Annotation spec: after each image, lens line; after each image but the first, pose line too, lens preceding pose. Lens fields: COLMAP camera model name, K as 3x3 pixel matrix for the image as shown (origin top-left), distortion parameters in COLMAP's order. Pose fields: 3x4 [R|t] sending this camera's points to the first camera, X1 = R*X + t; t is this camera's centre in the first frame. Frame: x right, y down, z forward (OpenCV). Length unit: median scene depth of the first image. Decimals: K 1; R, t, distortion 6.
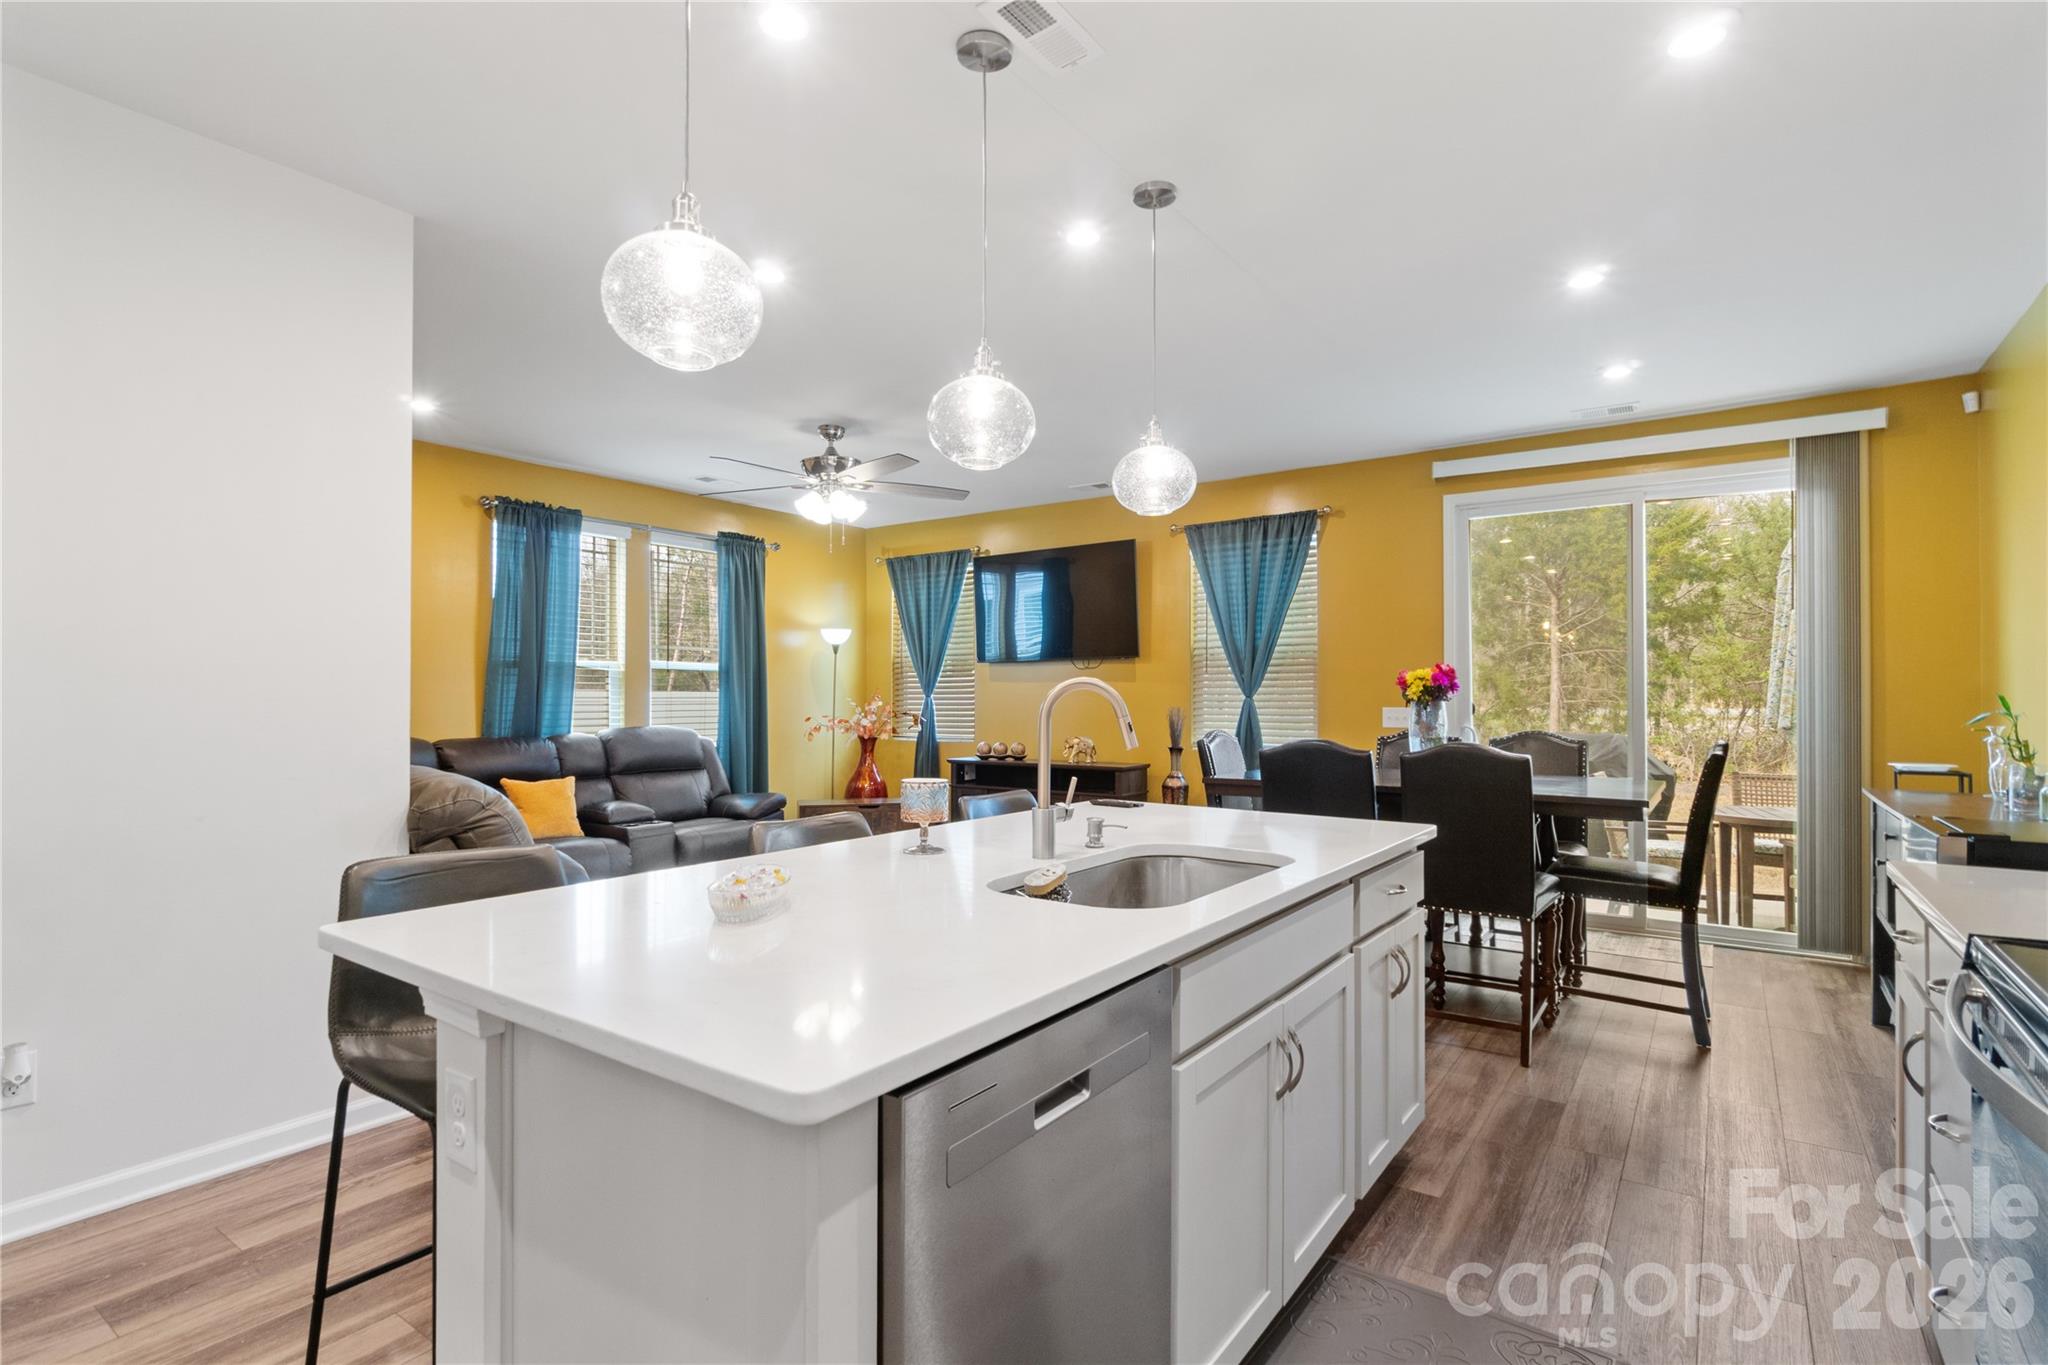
lens RADIAL K [[991.0, 0, 1024.0], [0, 991.0, 682.5], [0, 0, 1]] dist [0.001499, 0.000203]
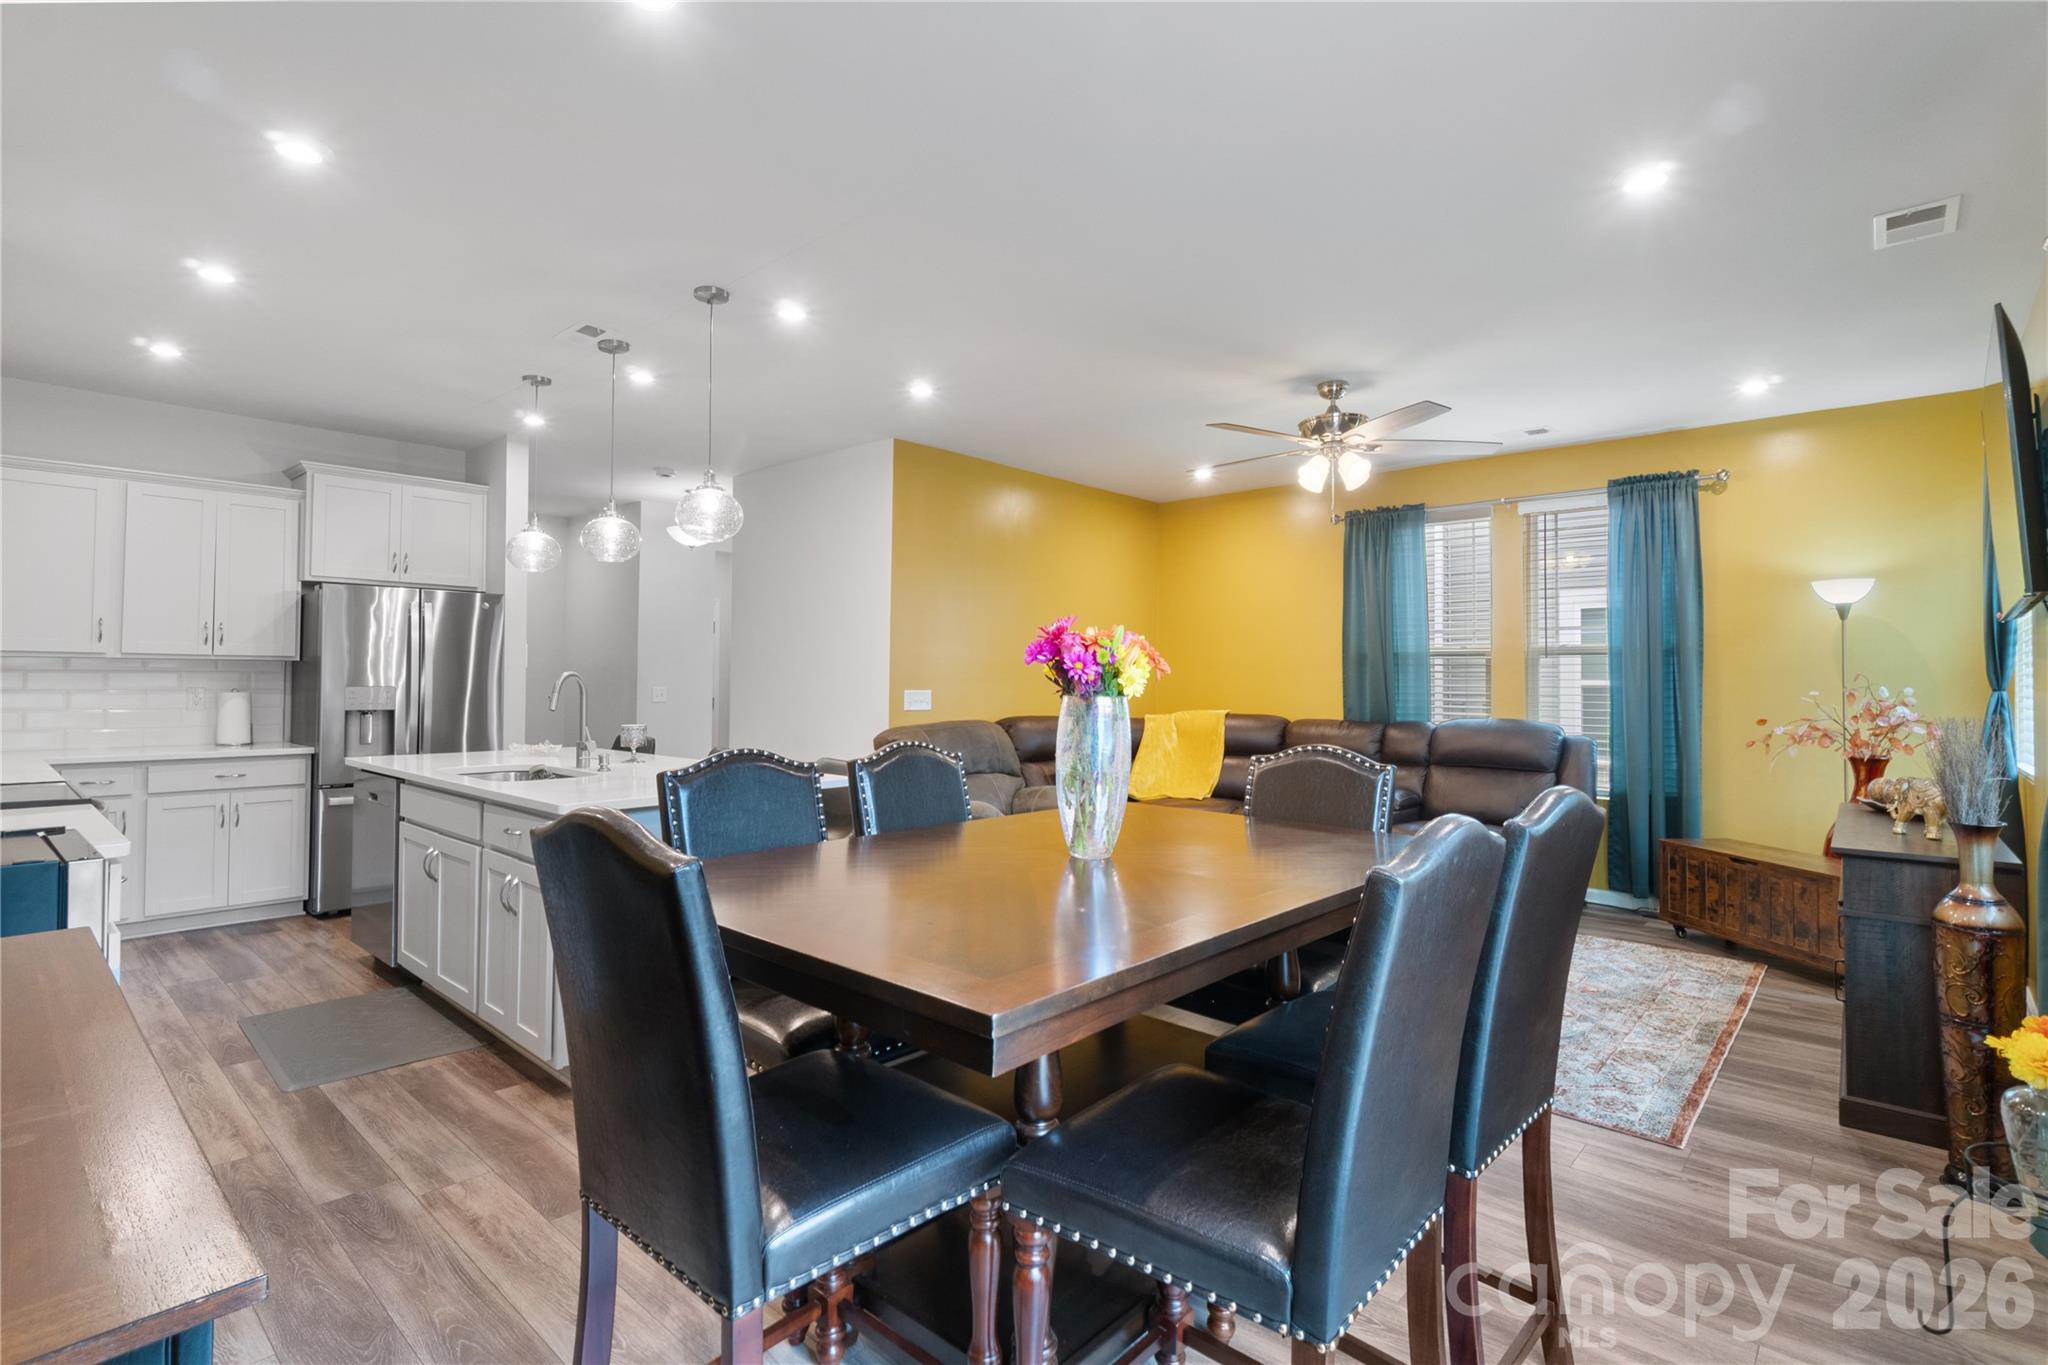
lens RADIAL K [[980.4, 0, 1017.7], [0, 980.4, 658.3], [0, 0, 1]] dist [-0.004178, 0.000019]
pose [[-0.123632, -0.024160, -0.992034, 0.570563], [0.007648, 0.999651, -0.025299, 0.008018], [0.992299, -0.010715, -0.123404, 0.666121]]
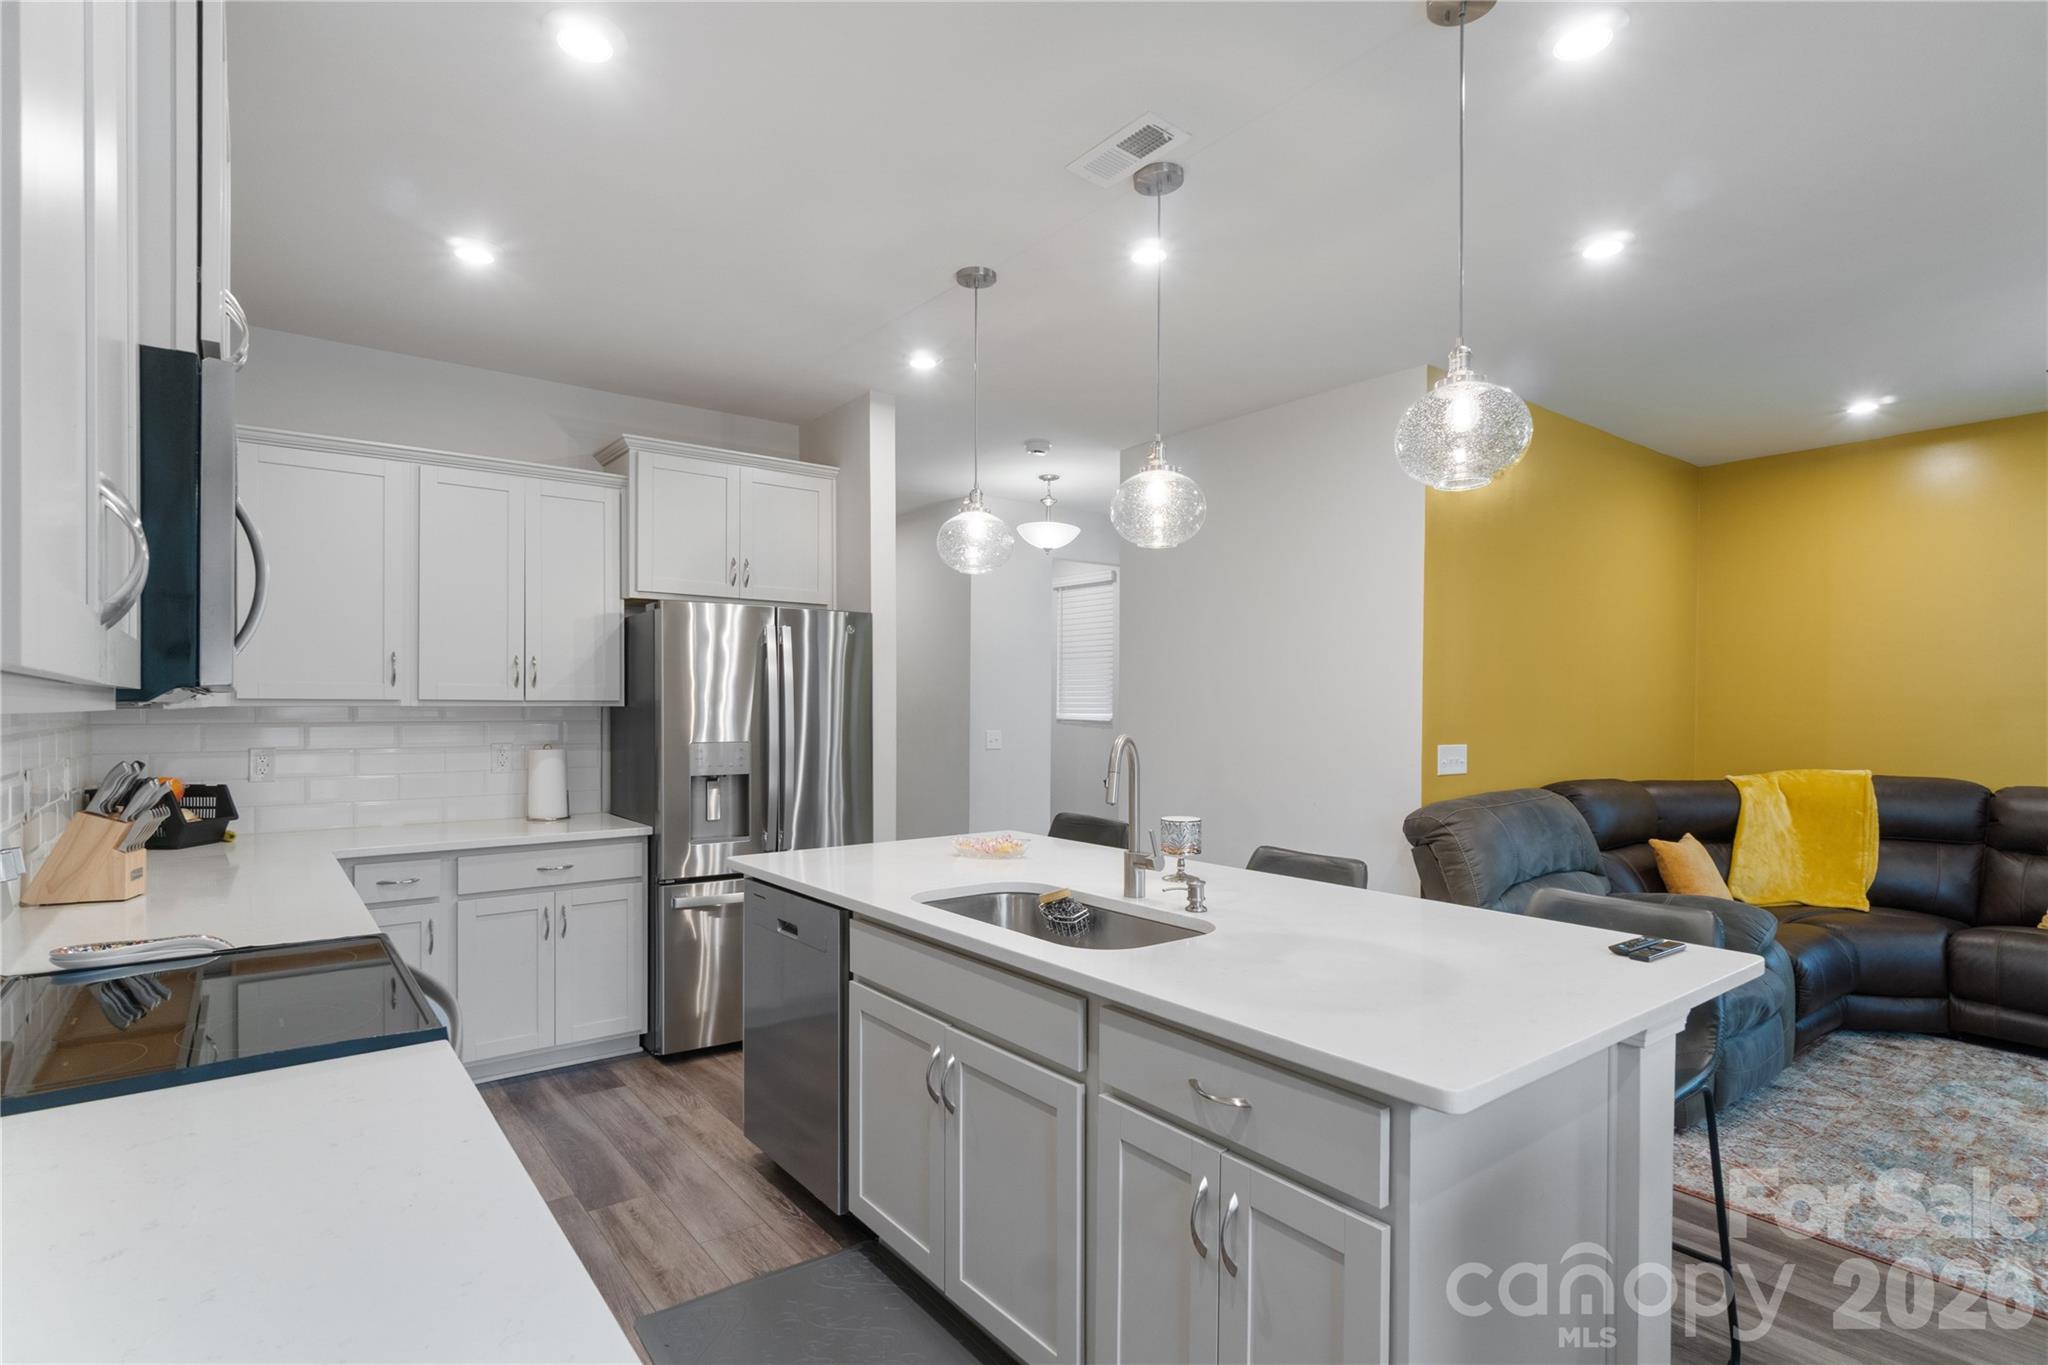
lens RADIAL K [[1015.2, 0, 1013.2], [0, 1015.2, 712.7], [0, 0, 1]] dist [0.003511, 0.000484]
pose [[-0.300829, 0.004112, -0.953669, 0.367684], [0.010691, 0.999942, 0.000939, -0.009212], [0.953618, -0.009913, -0.300856, 0.396116]]
